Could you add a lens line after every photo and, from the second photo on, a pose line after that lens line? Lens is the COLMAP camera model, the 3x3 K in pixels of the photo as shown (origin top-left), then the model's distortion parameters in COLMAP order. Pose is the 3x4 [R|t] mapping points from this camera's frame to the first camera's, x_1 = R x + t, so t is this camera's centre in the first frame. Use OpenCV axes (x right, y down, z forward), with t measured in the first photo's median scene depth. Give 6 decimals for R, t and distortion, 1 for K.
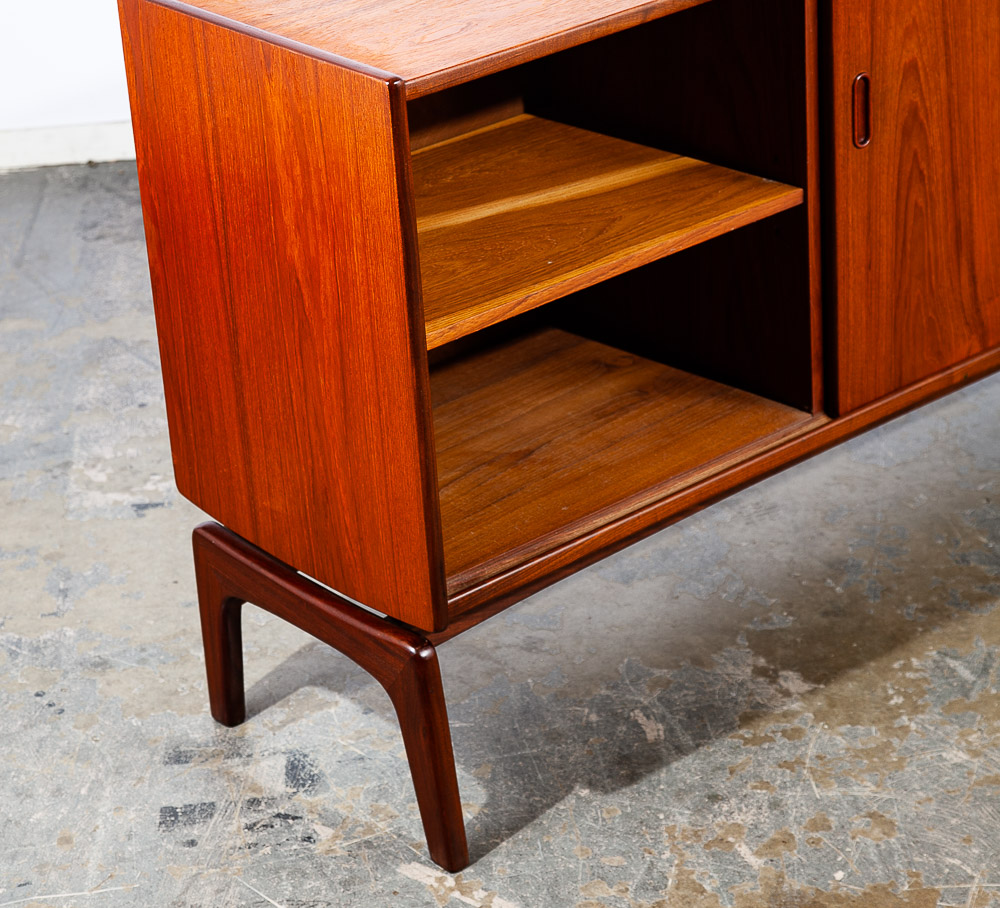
lens RADIAL K [[2997.5, 0, 485.1], [0, 2997.5, 373.9], [0, 0, 1]] dist [0.426909, 0.000000]
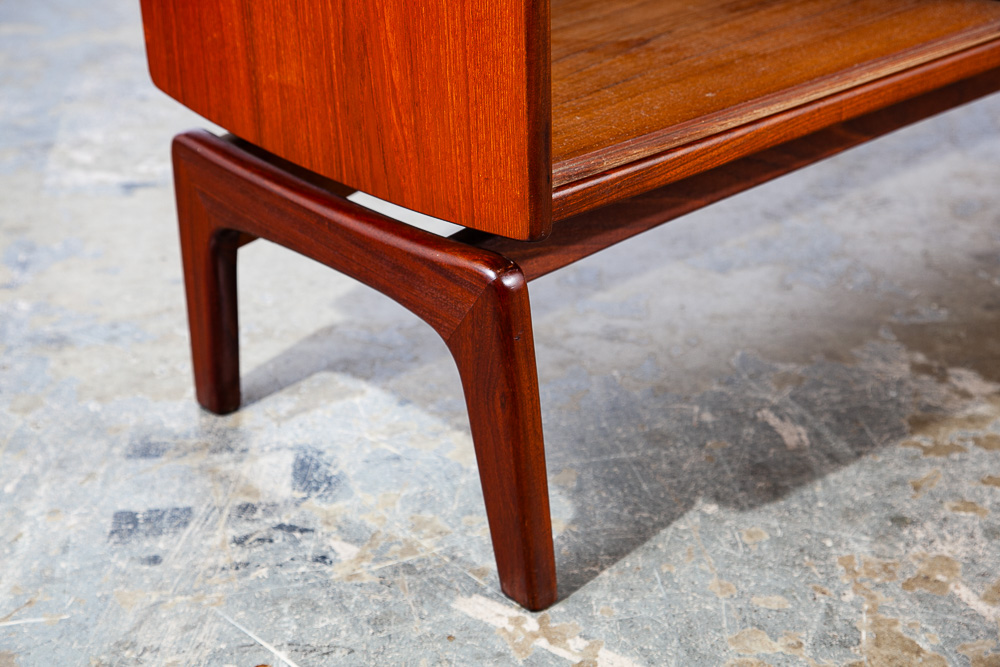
lens RADIAL K [[1839.7, 0, 489.8], [0, 1839.7, 368.9], [0, 0, 1]] dist [0.293649, 0.000000]
pose [[0.998831, 0.033108, 0.035207, -0.035868], [-0.033721, 0.999287, 0.016970, 0.100141], [-0.034620, -0.018138, 0.999236, 0.568165]]
